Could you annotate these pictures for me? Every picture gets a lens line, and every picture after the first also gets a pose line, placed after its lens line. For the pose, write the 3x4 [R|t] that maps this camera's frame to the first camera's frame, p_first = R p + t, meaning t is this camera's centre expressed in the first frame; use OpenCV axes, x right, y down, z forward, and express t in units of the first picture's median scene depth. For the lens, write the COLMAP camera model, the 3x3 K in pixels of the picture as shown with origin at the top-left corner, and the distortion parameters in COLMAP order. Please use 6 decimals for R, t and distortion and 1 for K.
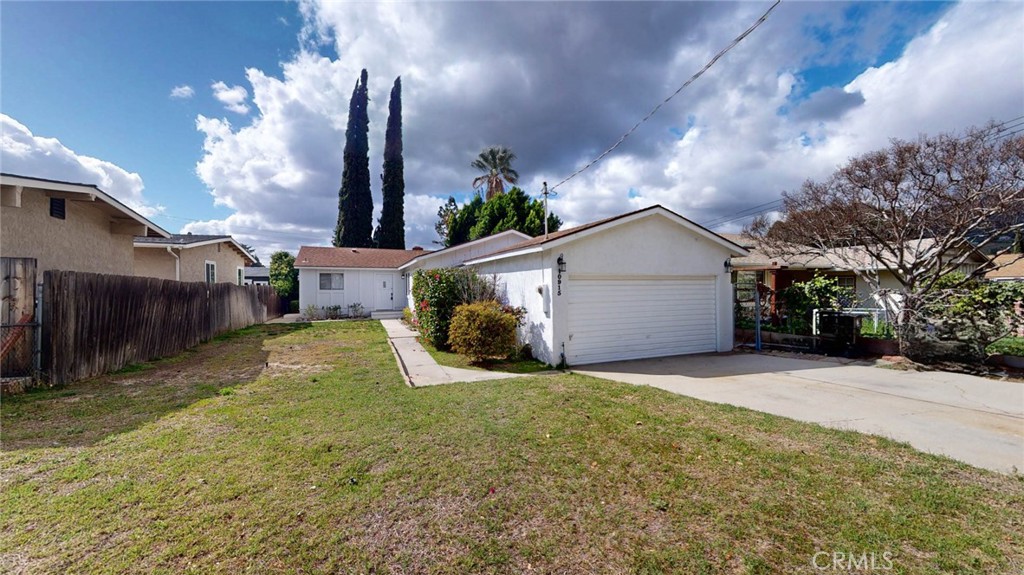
lens RADIAL K [[395.4, 0, 512.0], [0, 395.4, 287.5], [0, 0, 1]] dist [-0.000240, -0.000134]
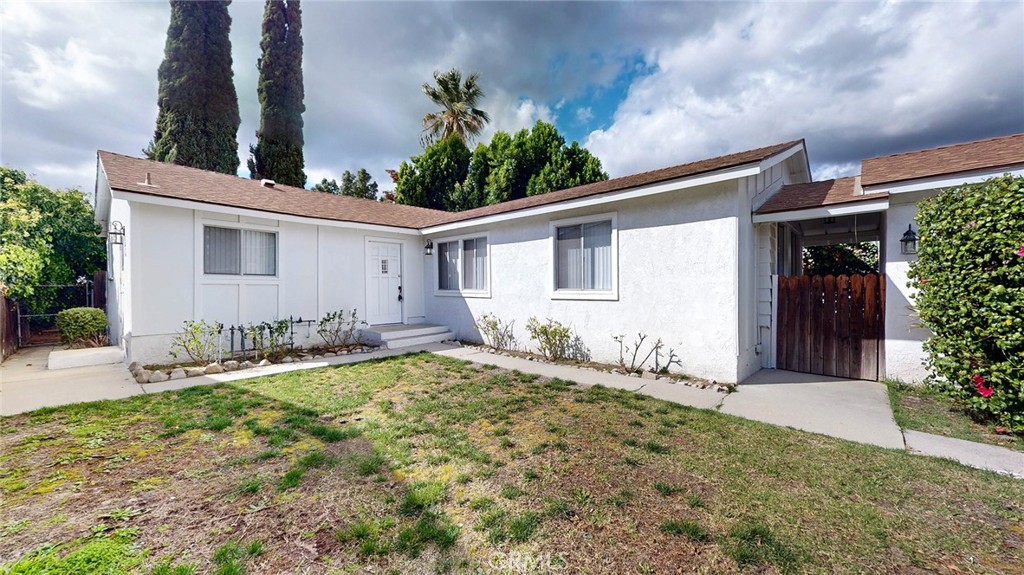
lens RADIAL K [[381.6, 0, 512.0], [0, 381.6, 287.5], [0, 0, 1]] dist [0.000646, -0.000061]
pose [[0.874596, -0.001416, 0.484851, -0.492631], [0.002084, 0.999997, -0.000840, 0.020370], [-0.484849, 0.001745, 0.874596, 0.698119]]
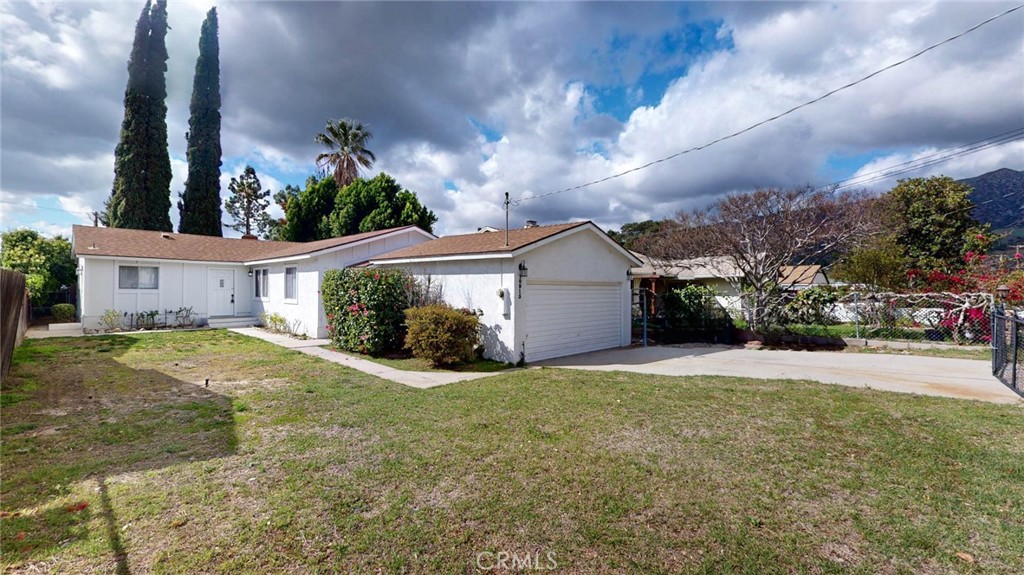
lens RADIAL K [[457.1, 0, 529.1], [0, 457.1, 281.4], [0, 0, 1]] dist [0.002764, 0.000850]
pose [[0.898811, 0.020023, 0.437878, -0.218871], [-0.013030, 0.999735, -0.018968, -0.001972], [-0.438142, 0.011343, 0.898834, -0.075486]]
